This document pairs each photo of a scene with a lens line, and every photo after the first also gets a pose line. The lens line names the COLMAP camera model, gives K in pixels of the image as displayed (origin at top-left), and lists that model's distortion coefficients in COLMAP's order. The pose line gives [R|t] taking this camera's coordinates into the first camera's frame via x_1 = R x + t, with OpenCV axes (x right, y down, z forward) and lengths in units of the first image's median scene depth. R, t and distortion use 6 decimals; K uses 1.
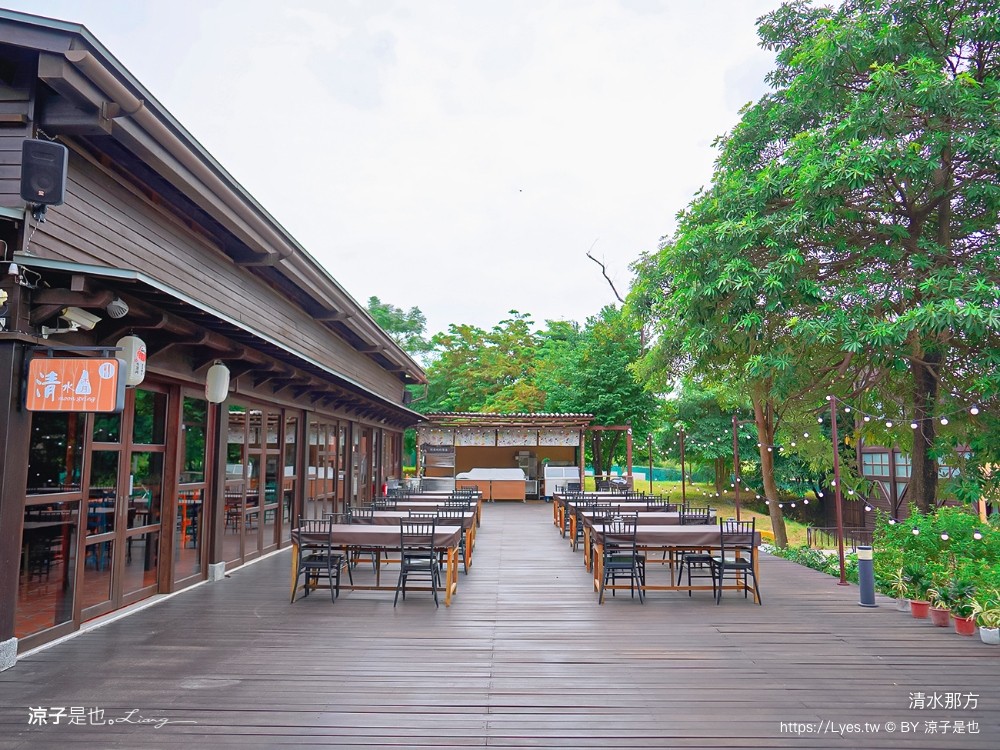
lens RADIAL K [[741.2, 0, 500.0], [0, 741.2, 375.0], [0, 0, 1]] dist [-0.087144, 0.131477]
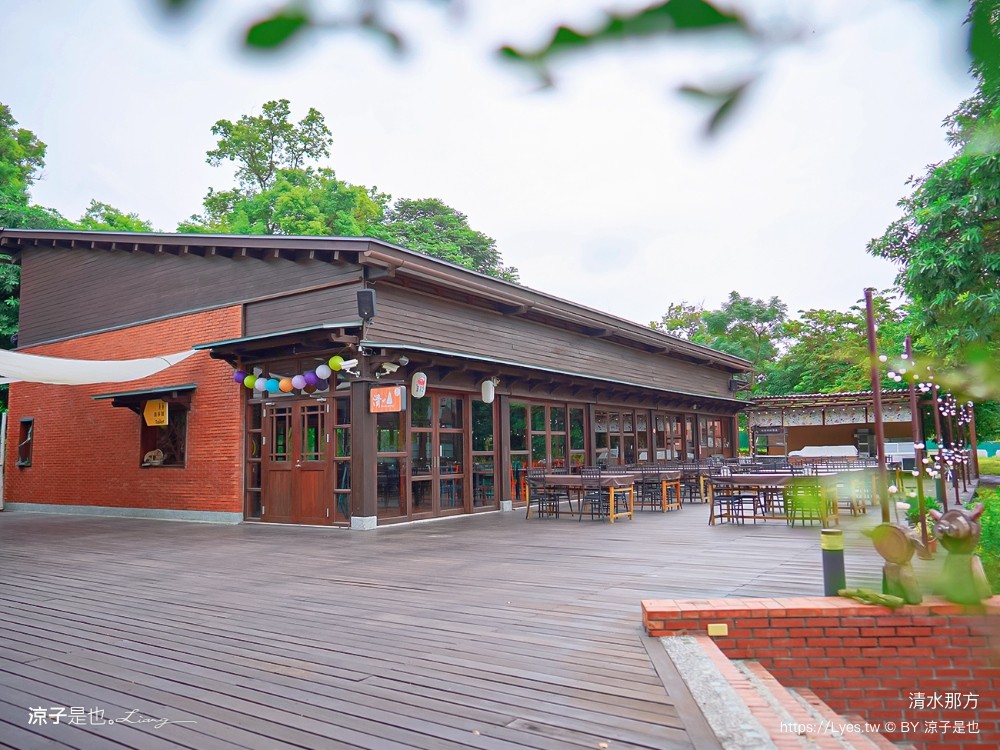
lens RADIAL K [[741.2, 0, 500.0], [0, 741.2, 375.0], [0, 0, 1]] dist [-0.087144, 0.131477]
pose [[0.836848, -0.078232, -0.541817, 0.327903], [0.084360, 0.996343, -0.013563, -0.000312], [0.540897, -0.034357, 0.840387, -0.238234]]
